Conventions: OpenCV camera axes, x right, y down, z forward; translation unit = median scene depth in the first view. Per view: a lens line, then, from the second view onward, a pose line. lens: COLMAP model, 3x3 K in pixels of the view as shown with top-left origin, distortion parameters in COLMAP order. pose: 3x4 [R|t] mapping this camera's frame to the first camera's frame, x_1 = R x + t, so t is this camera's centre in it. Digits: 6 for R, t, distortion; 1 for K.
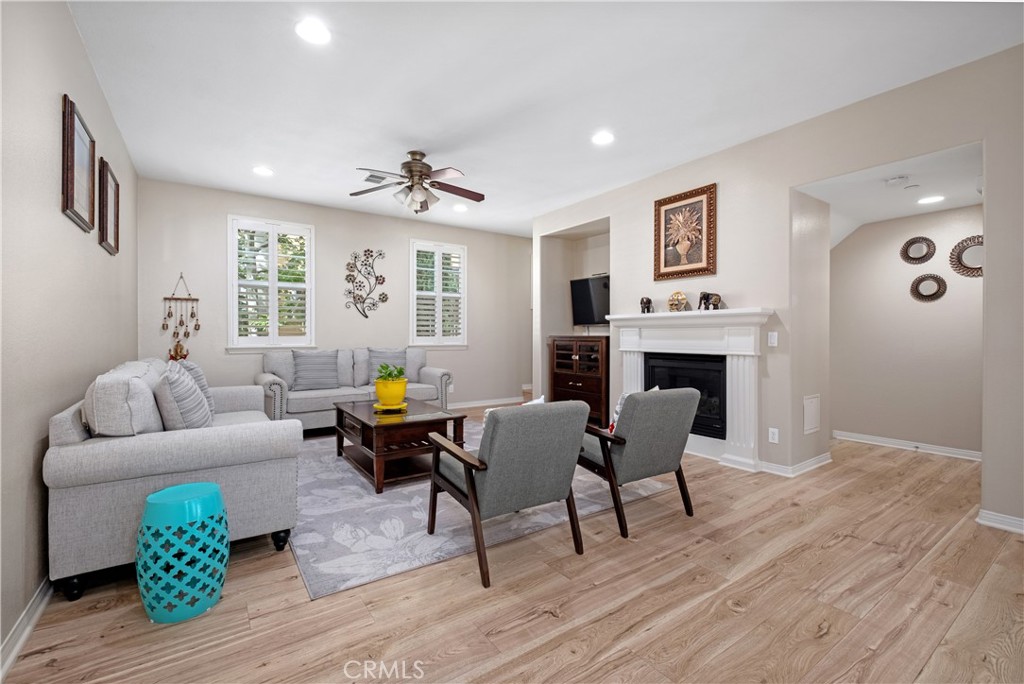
lens RADIAL K [[443.3, 0, 512.2], [0, 443.3, 337.1], [0, 0, 1]] dist [-0.000775, -0.000012]
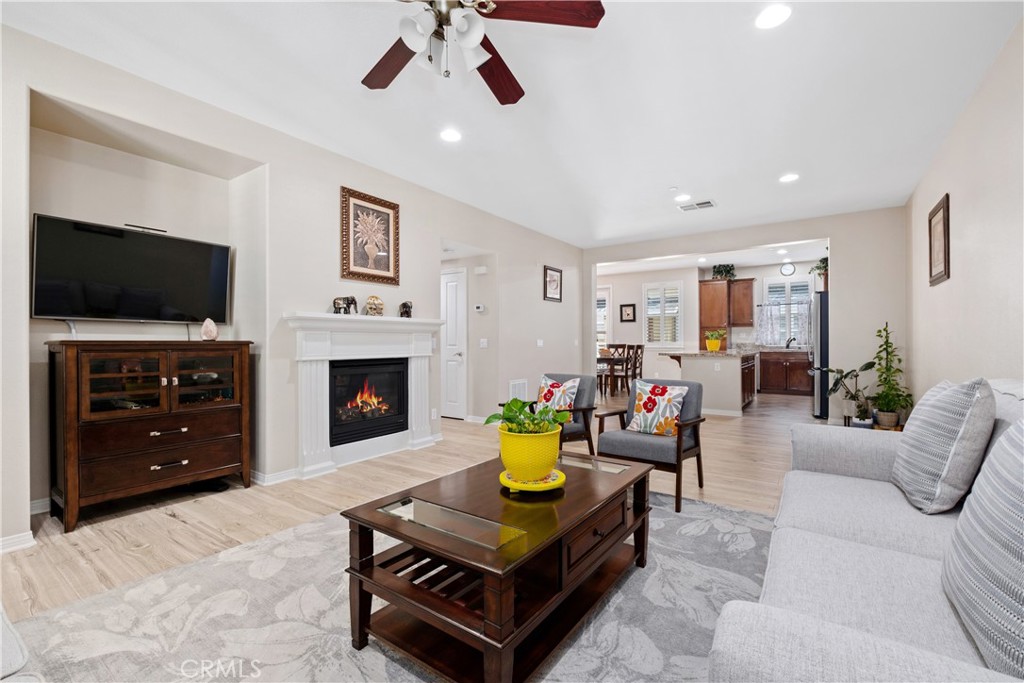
lens RADIAL K [[442.1, 0, 512.4], [0, 442.1, 342.1], [0, 0, 1]] dist [-0.014515, -0.001677]
pose [[-0.346782, -0.000557, 0.937946, -0.633988], [0.003552, 0.999992, 0.001907, -0.000784], [-0.937939, 0.003993, -0.346777, 1.032531]]
